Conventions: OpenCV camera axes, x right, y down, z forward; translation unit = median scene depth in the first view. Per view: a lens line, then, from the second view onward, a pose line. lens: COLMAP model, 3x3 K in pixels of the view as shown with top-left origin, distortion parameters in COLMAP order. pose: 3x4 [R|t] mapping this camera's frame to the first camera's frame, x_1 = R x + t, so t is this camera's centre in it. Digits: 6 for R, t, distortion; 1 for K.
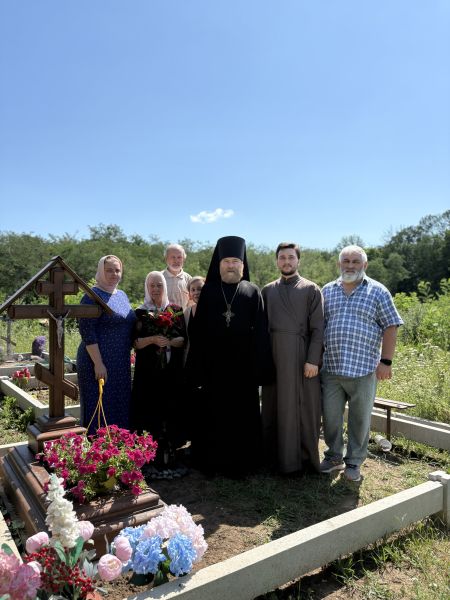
lens RADIAL K [[458.2, 0, 224.7], [0, 458.2, 303.1], [0, 0, 1]] dist [0.026630, -0.014498]
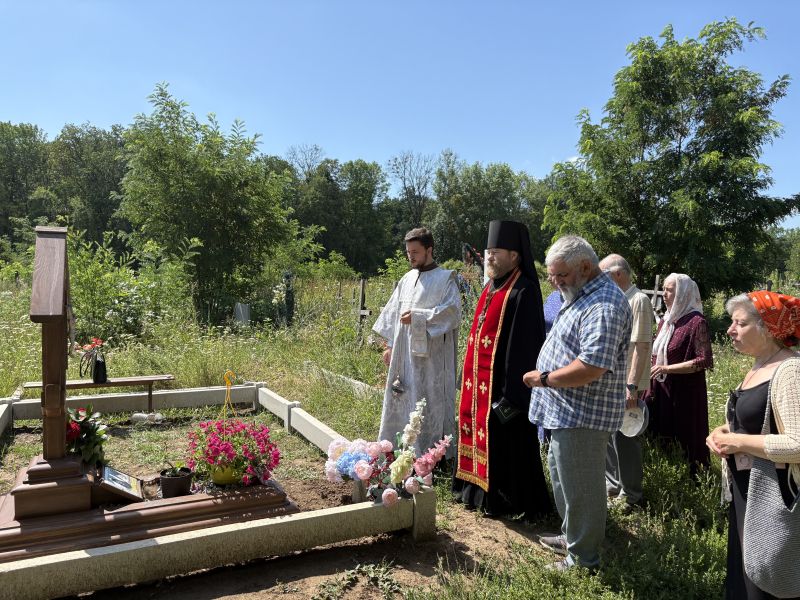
lens RADIAL K [[610.9, 0, 407.4], [0, 610.9, 304.8], [0, 0, 1]] dist [0.026630, -0.014498]
pose [[0.140998, -0.057148, 0.988359, -0.400587], [-0.019832, 0.997969, 0.060533, -0.017527], [-0.989811, -0.028136, 0.139578, 0.117046]]
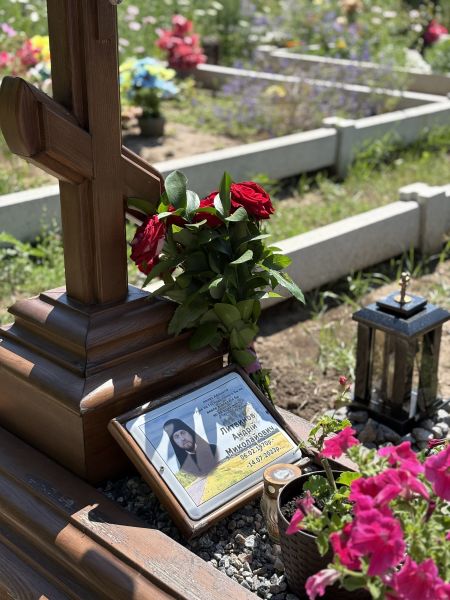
lens RADIAL K [[912.6, 0, 230.1], [0, 912.6, 304.1], [0, 0, 1]] dist [0.054544, 0.000000]
pose [[0.981711, -0.061841, 0.180051, -0.129123], [-0.011405, 0.924967, 0.379875, 0.020656], [-0.190033, -0.374981, 0.907346, 0.181163]]
